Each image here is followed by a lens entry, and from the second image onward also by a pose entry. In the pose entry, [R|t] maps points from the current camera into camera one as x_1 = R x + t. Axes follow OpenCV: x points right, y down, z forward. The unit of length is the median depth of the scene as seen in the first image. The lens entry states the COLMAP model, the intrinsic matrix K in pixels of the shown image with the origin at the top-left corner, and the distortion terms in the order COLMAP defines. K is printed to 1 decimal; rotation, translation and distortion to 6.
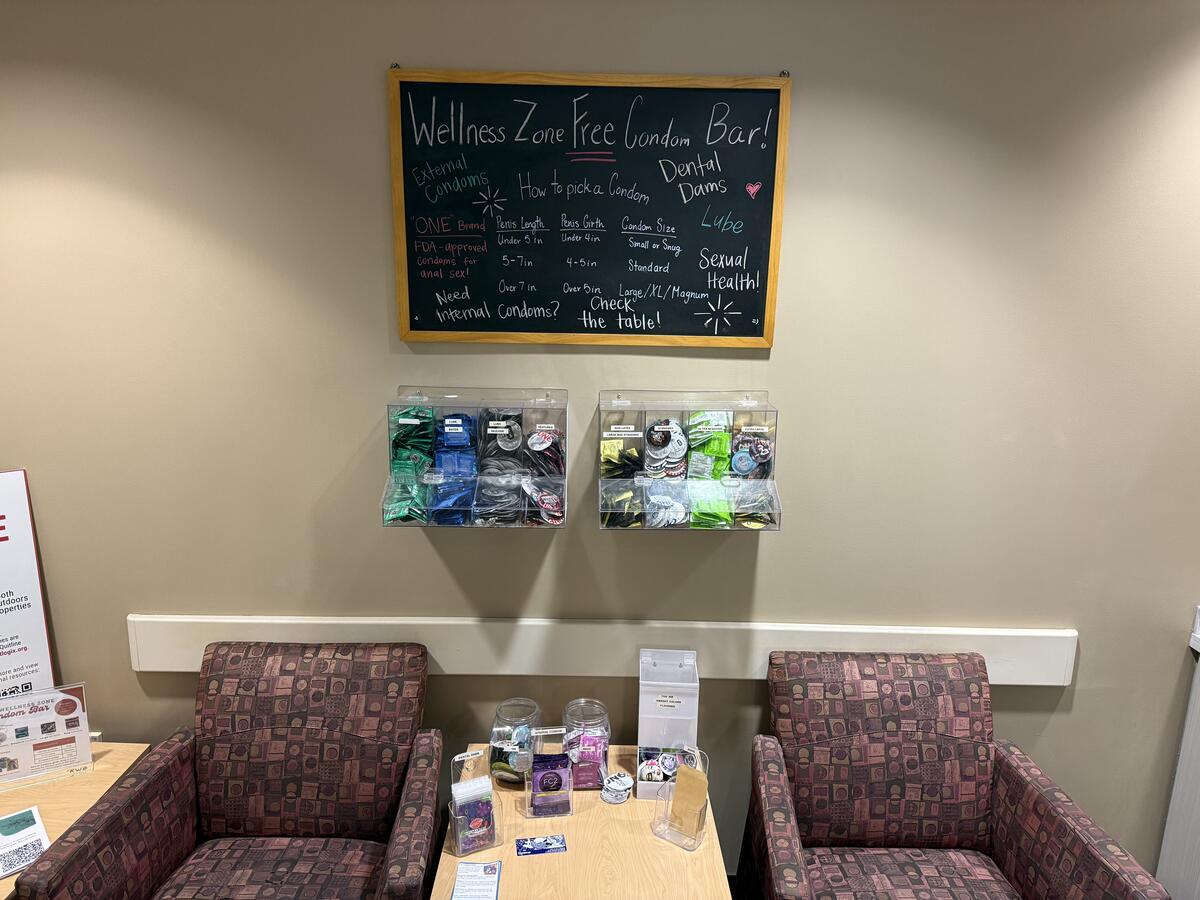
lens RADIAL K [[841.3, 0, 600.0], [0, 841.3, 450.0], [0, 0, 1]] dist [0.243823, -0.488596]
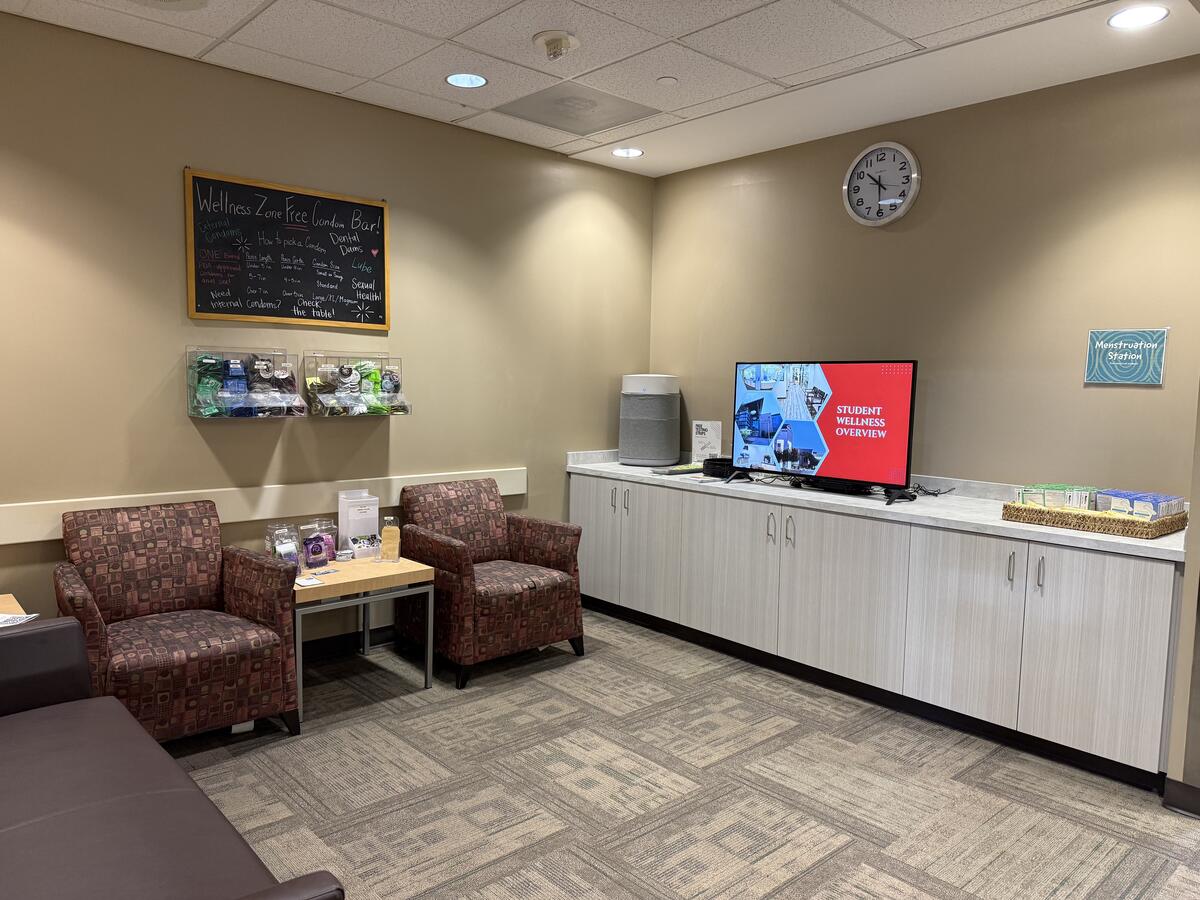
lens RADIAL K [[827.1, 0, 600.0], [0, 827.1, 450.0], [0, 0, 1]] dist [0.046879, -0.099273]
pose [[0.750651, -0.060904, 0.657886, -0.737555], [0.140574, 0.987666, -0.068962, 0.366955], [-0.645571, 0.144248, 0.749953, -0.746416]]
